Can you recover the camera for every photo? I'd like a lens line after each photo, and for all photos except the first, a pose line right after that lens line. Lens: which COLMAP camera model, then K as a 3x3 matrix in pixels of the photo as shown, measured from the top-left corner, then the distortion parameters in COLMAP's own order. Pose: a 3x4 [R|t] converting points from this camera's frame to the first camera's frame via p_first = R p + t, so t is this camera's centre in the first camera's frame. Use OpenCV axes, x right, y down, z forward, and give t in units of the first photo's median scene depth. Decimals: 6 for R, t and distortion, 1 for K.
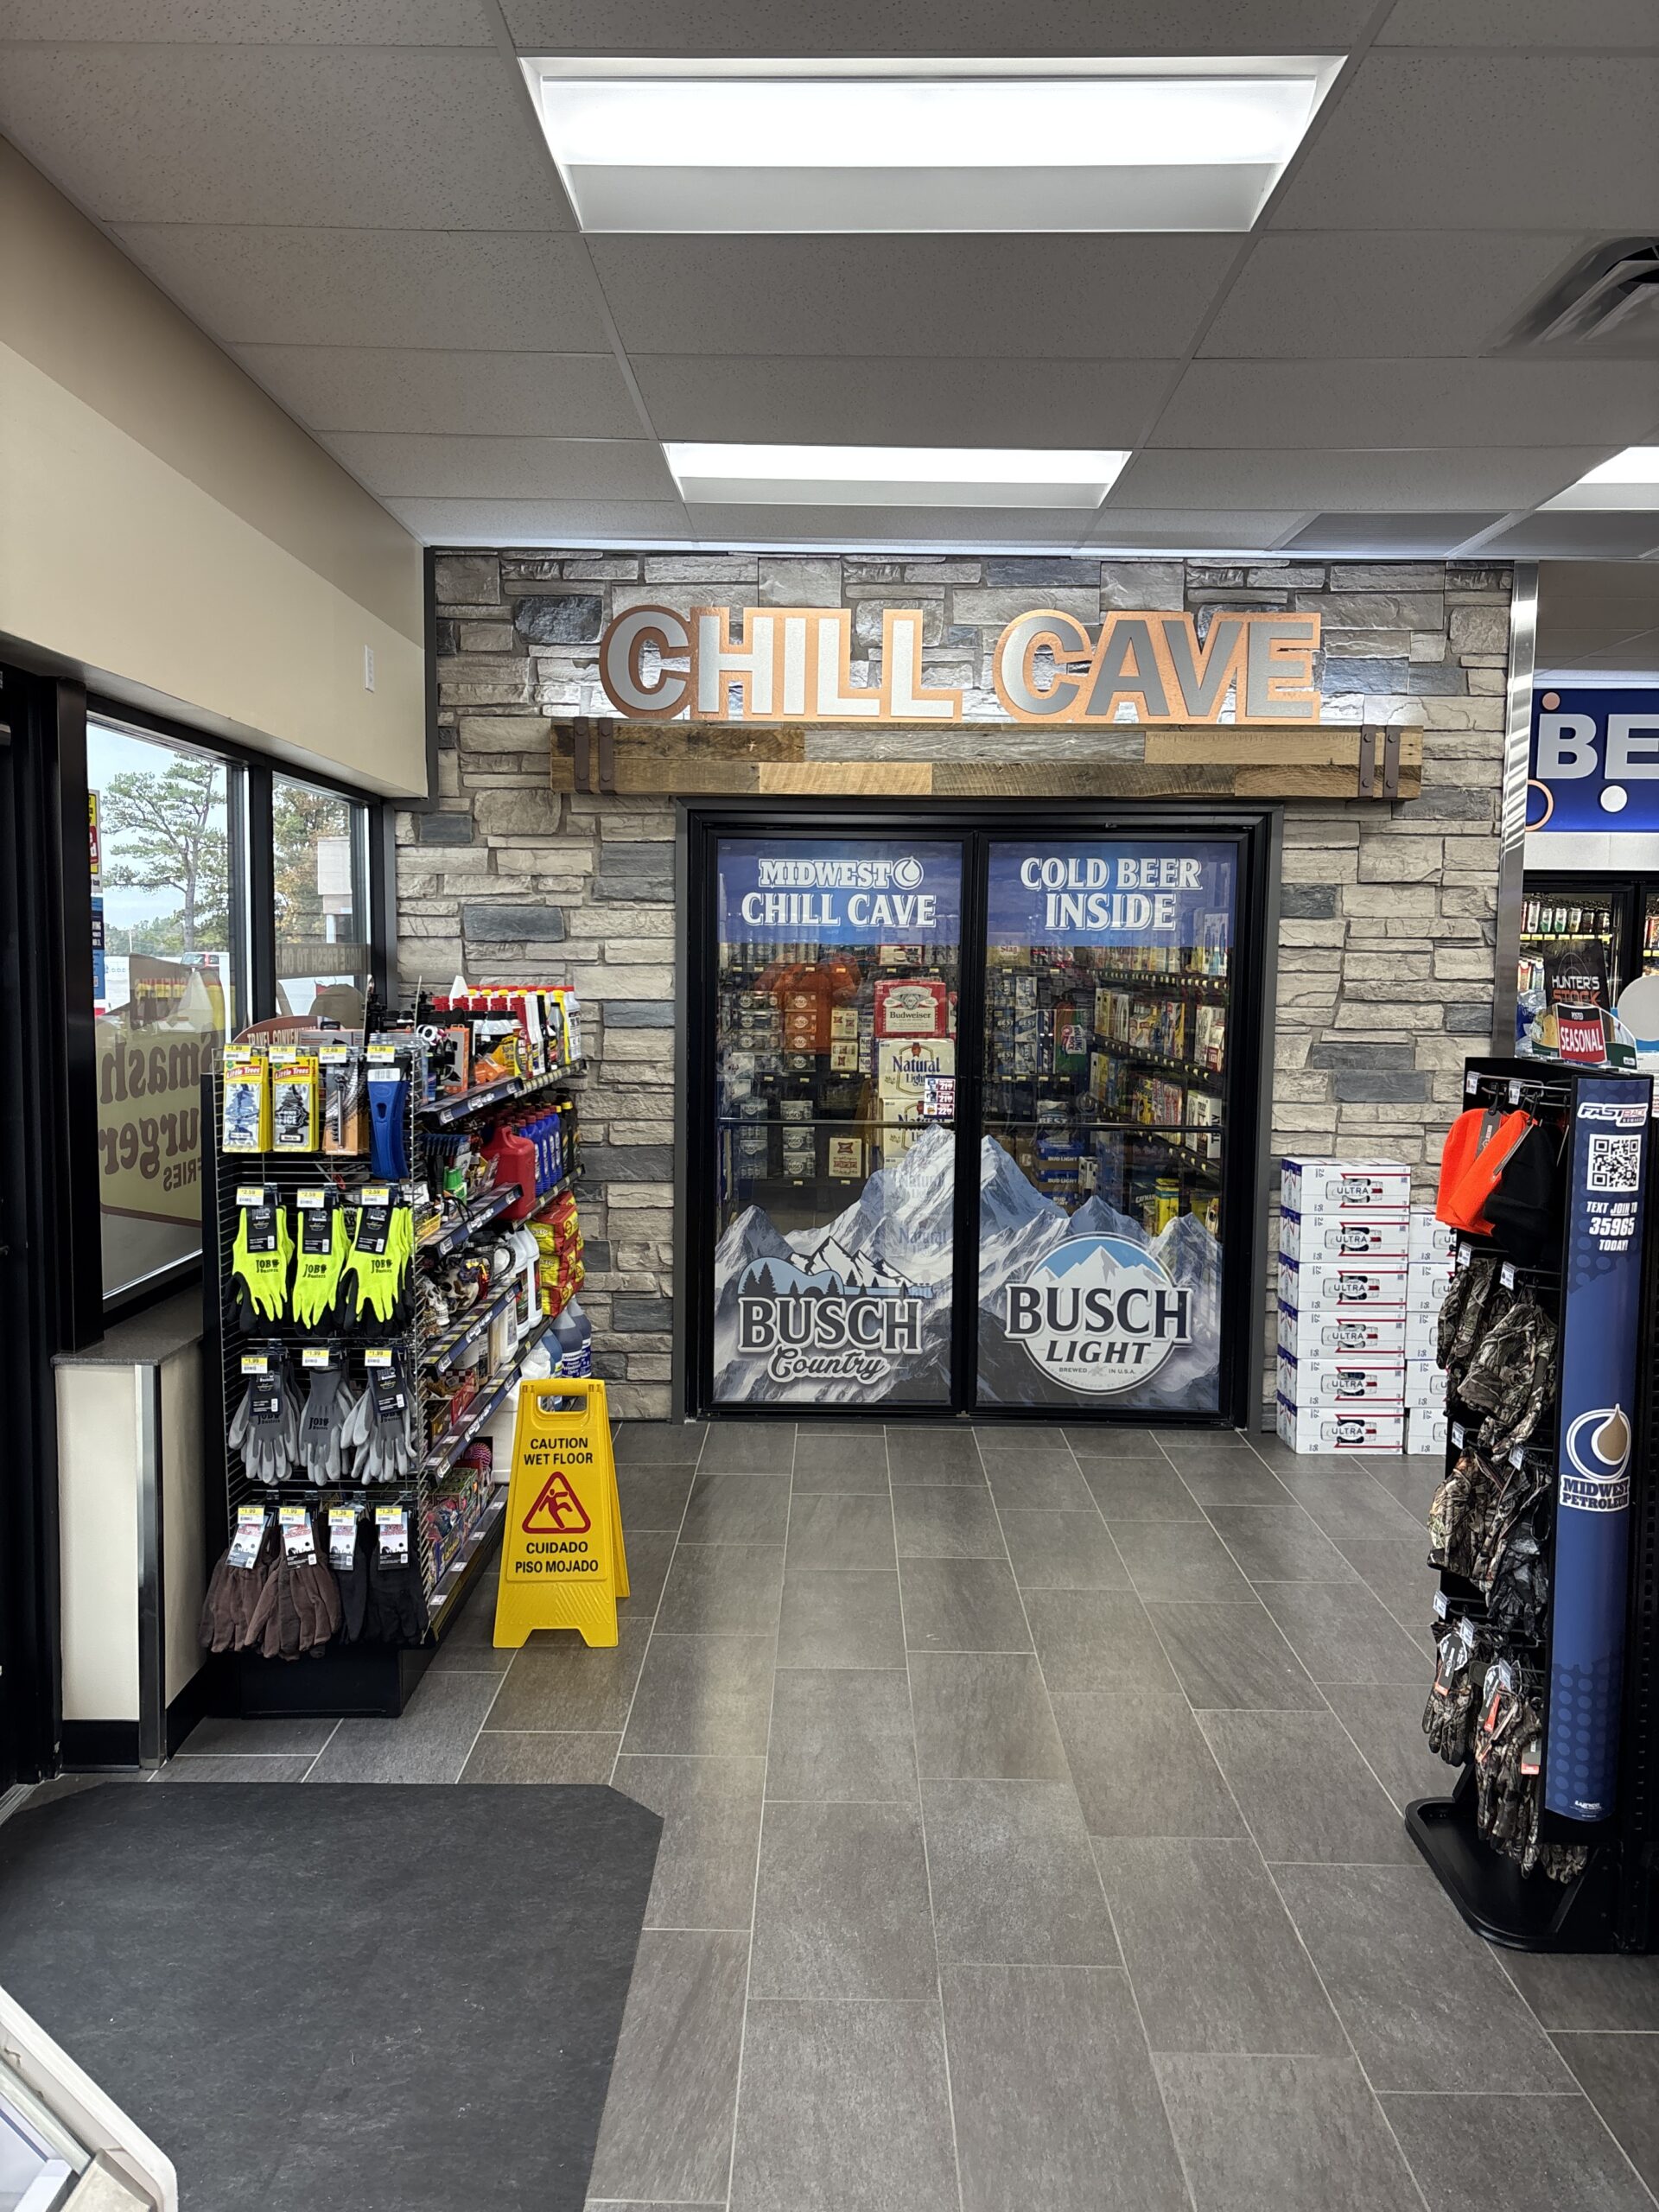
lens RADIAL K [[1670.8, 0, 811.2], [0, 1670.8, 1104.1], [0, 0, 1]] dist [0.015137, -0.003454]
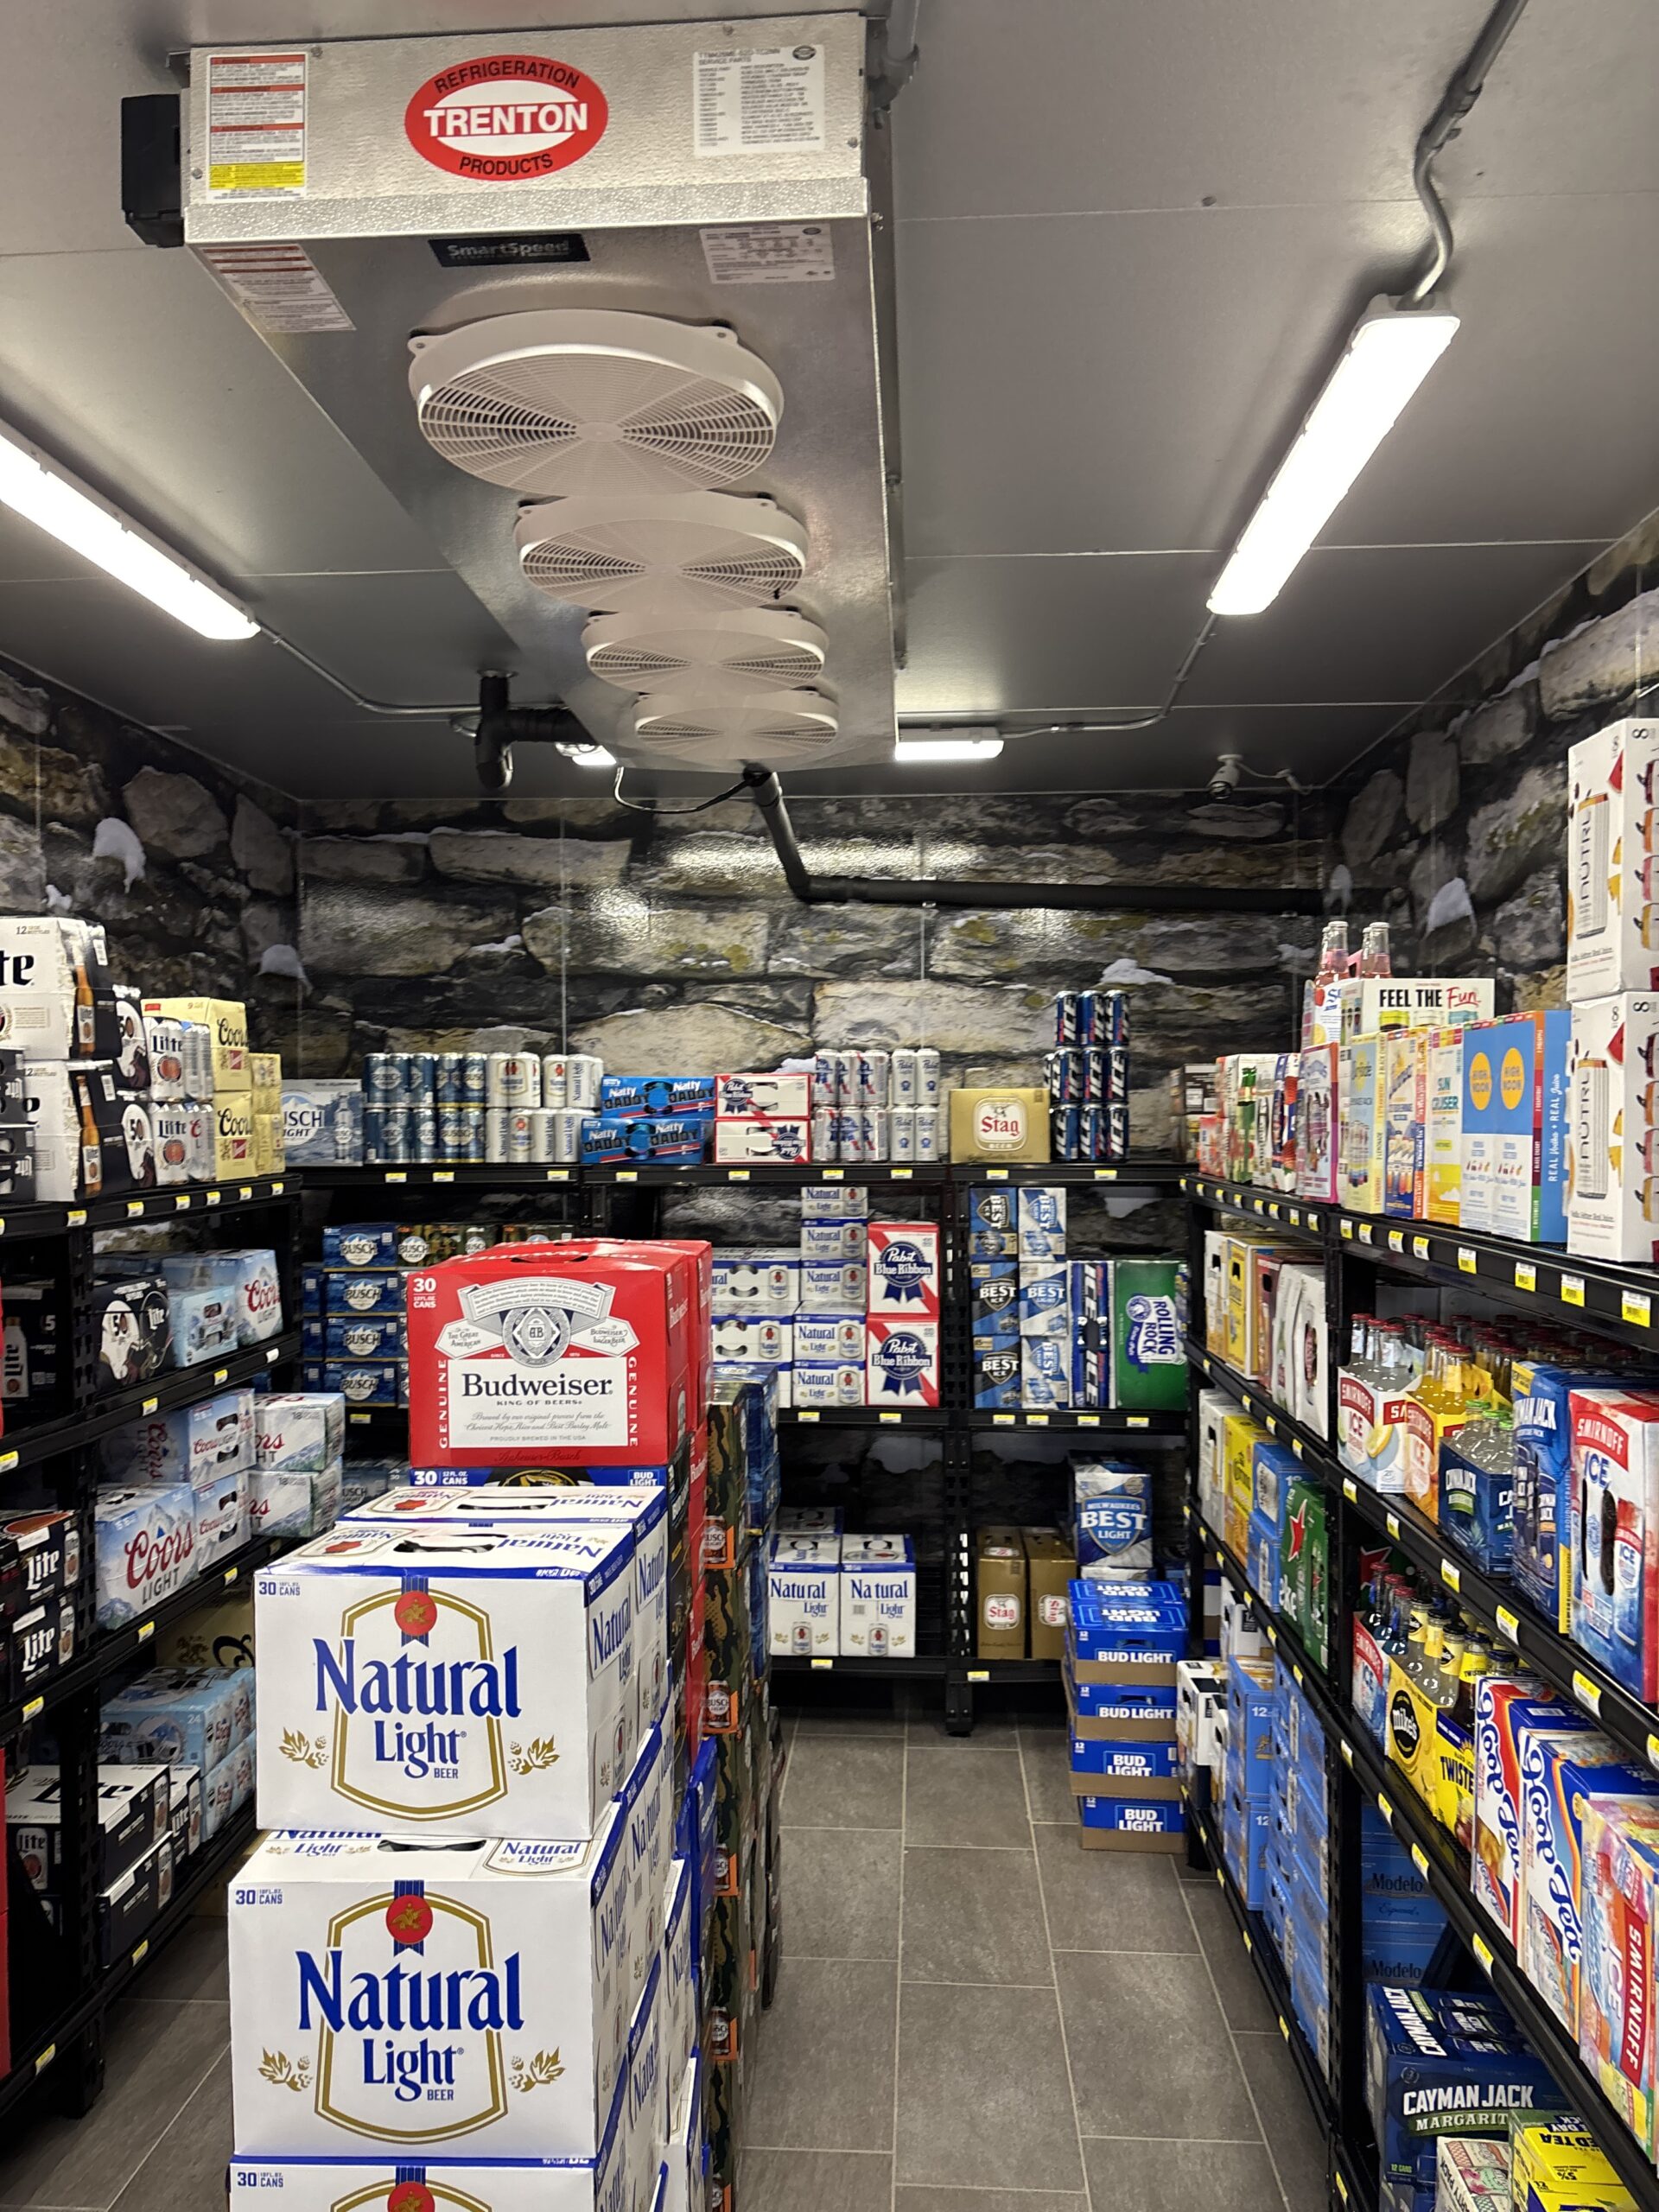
lens RADIAL K [[1670.8, 0, 811.2], [0, 1670.8, 1104.1], [0, 0, 1]] dist [0.015137, -0.003454]
pose [[0.998370, -0.015054, -0.055054, 0.092506], [0.009645, 0.995215, -0.097234, -0.055574], [0.056255, 0.096544, 0.993738, 0.557808]]
